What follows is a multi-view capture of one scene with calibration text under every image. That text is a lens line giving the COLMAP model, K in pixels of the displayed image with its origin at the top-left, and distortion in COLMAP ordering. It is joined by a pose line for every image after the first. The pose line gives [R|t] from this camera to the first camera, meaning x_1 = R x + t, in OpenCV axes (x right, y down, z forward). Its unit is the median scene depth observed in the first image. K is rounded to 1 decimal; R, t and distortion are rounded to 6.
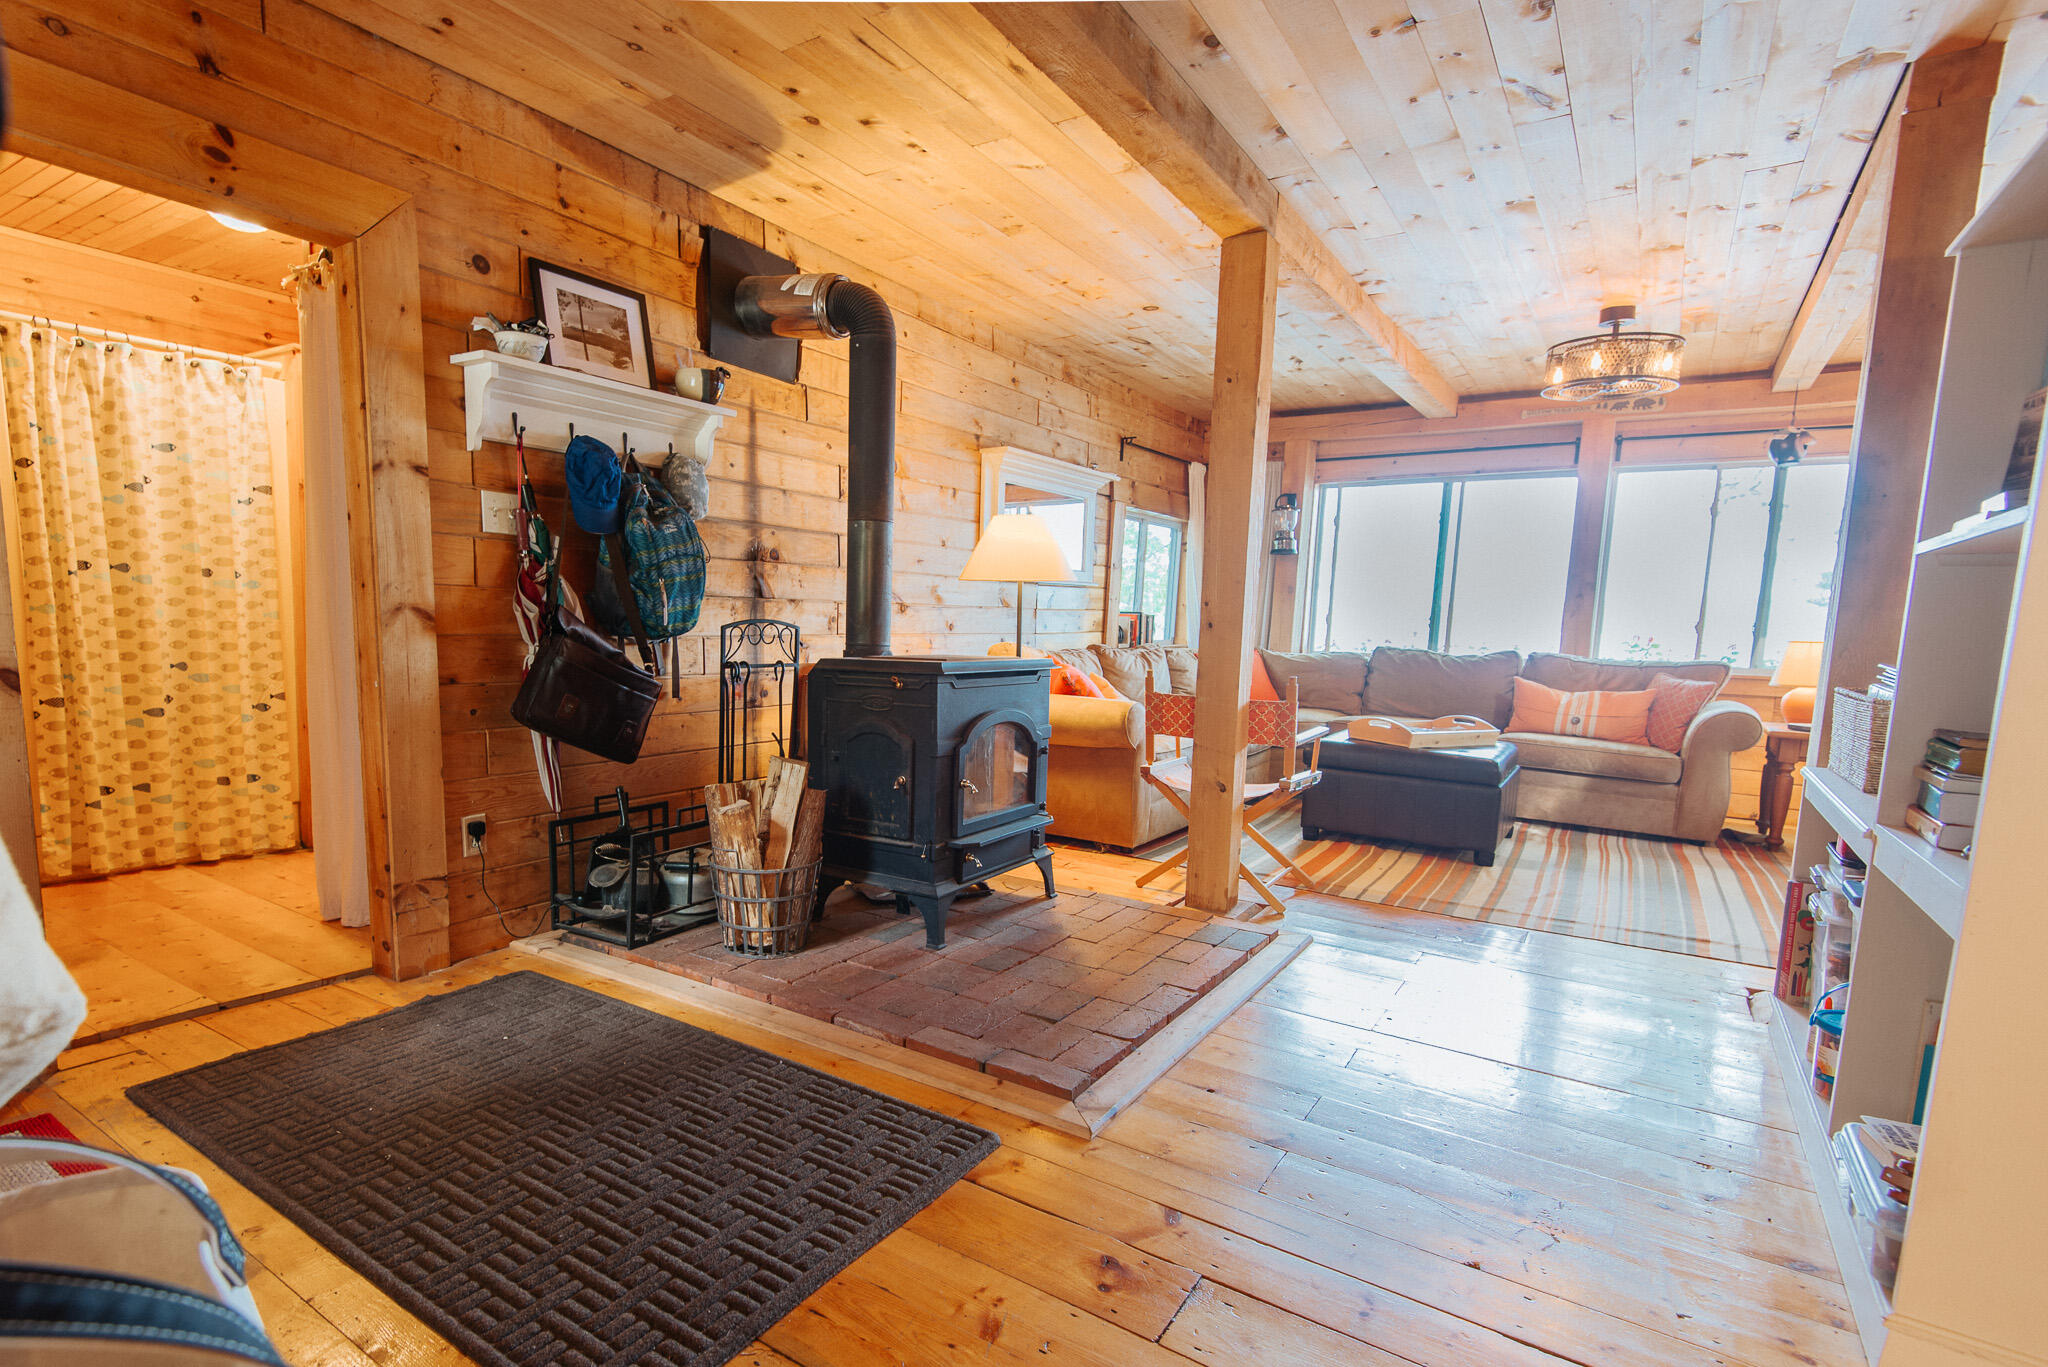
lens RADIAL K [[1021.1, 0, 934.0], [0, 1021.1, 745.1], [0, 0, 1]] dist [0.003145, 0.000084]
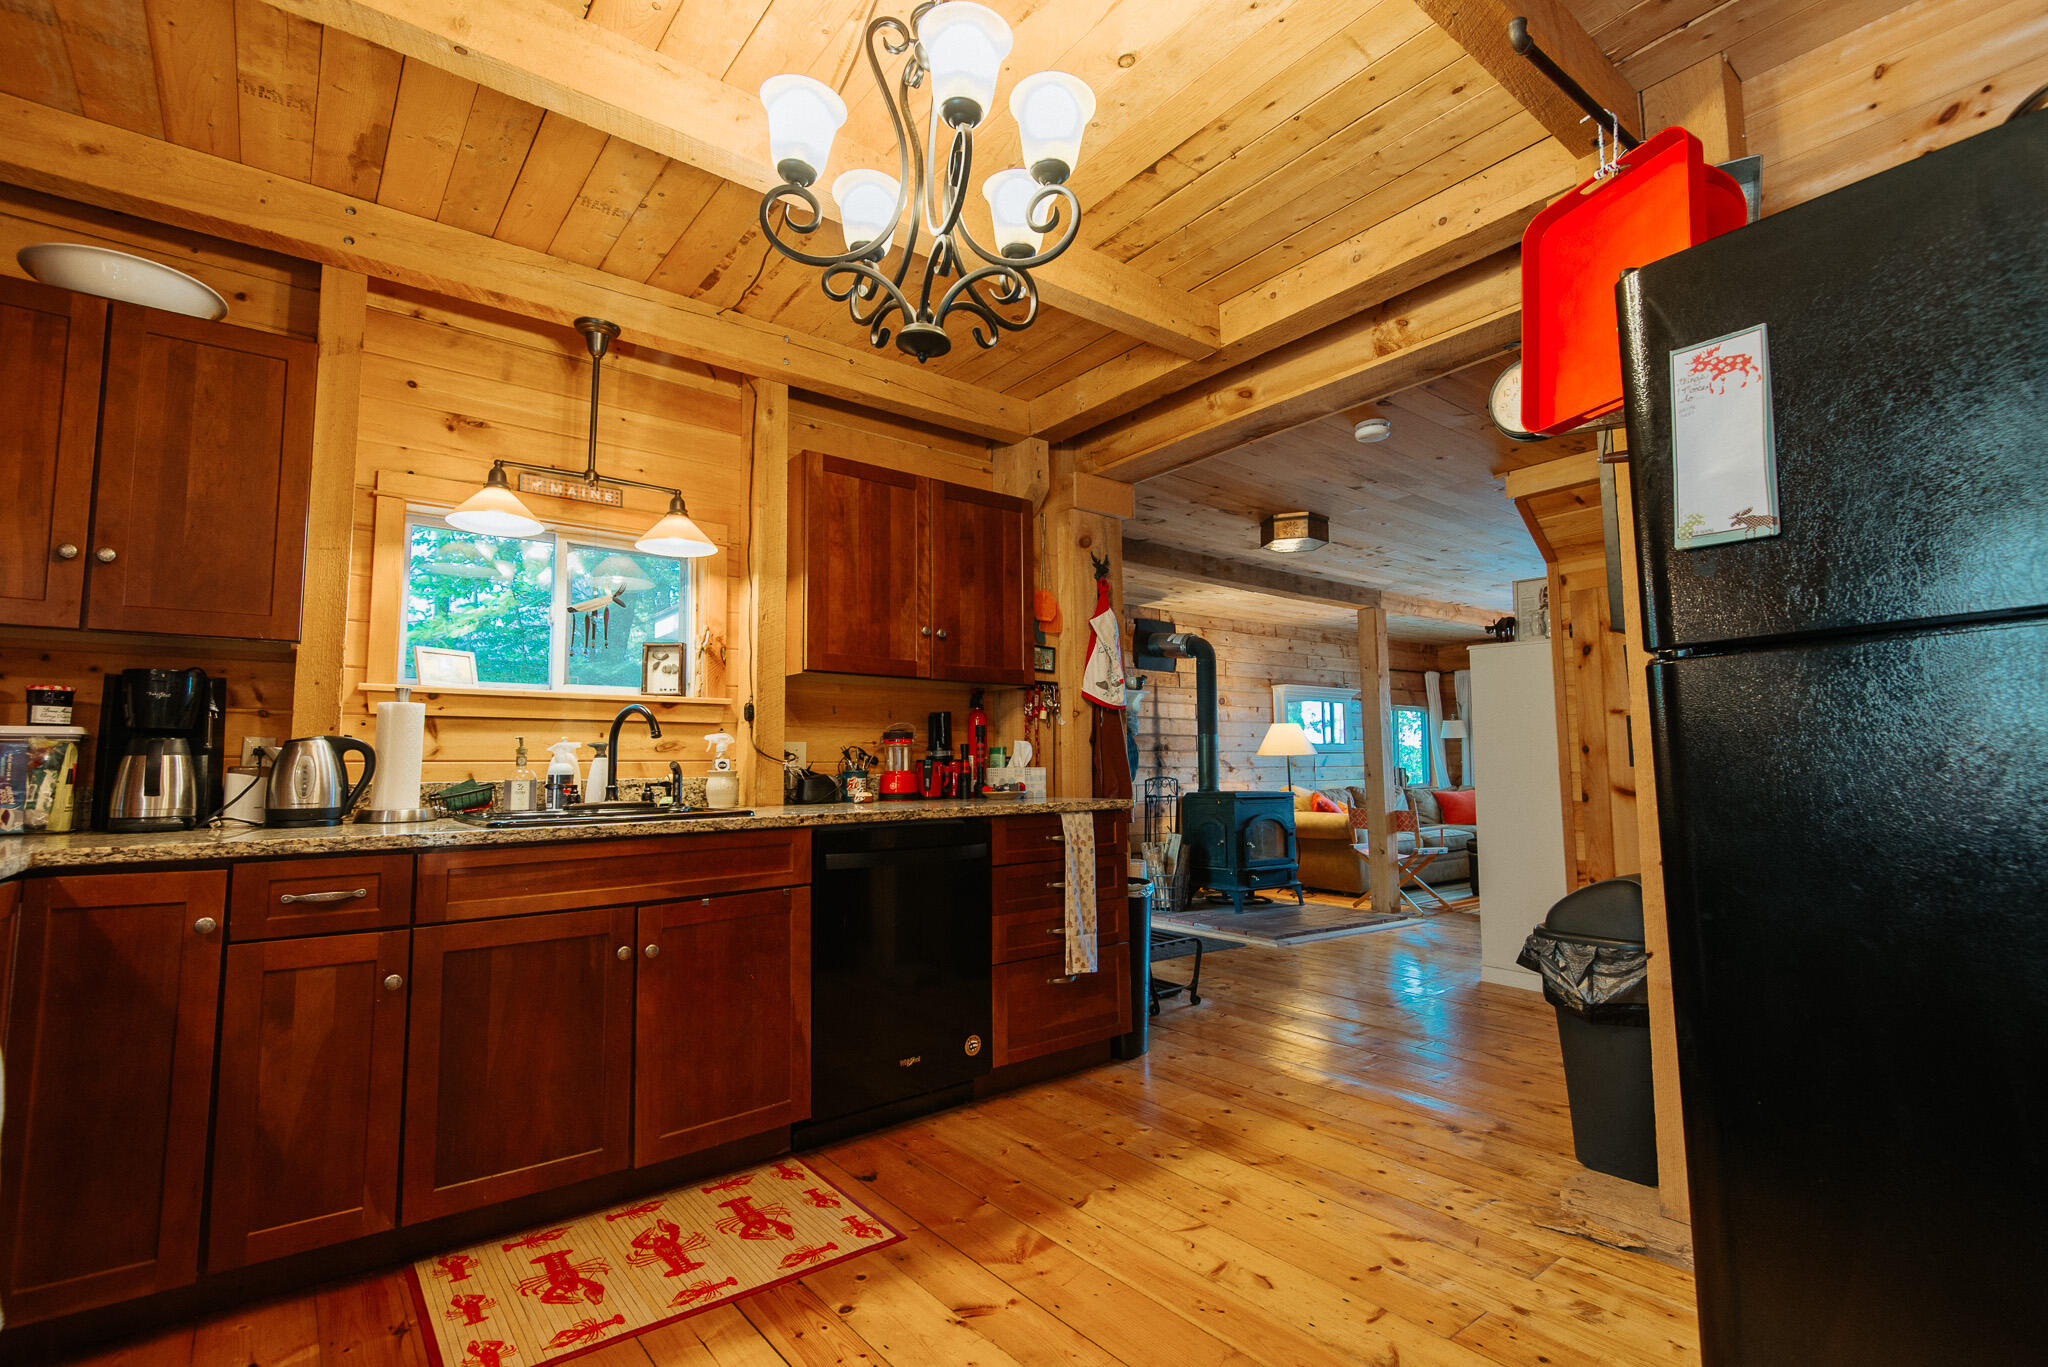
lens RADIAL K [[941.3, 0, 1019.0], [0, 941.3, 680.1], [0, 0, 1]] dist [0.002456, 0.000020]
pose [[0.954020, -0.052855, -0.295045, 0.158756], [-0.014145, 0.975295, -0.220454, 0.133911], [0.299408, 0.214491, 0.929704, -1.092833]]
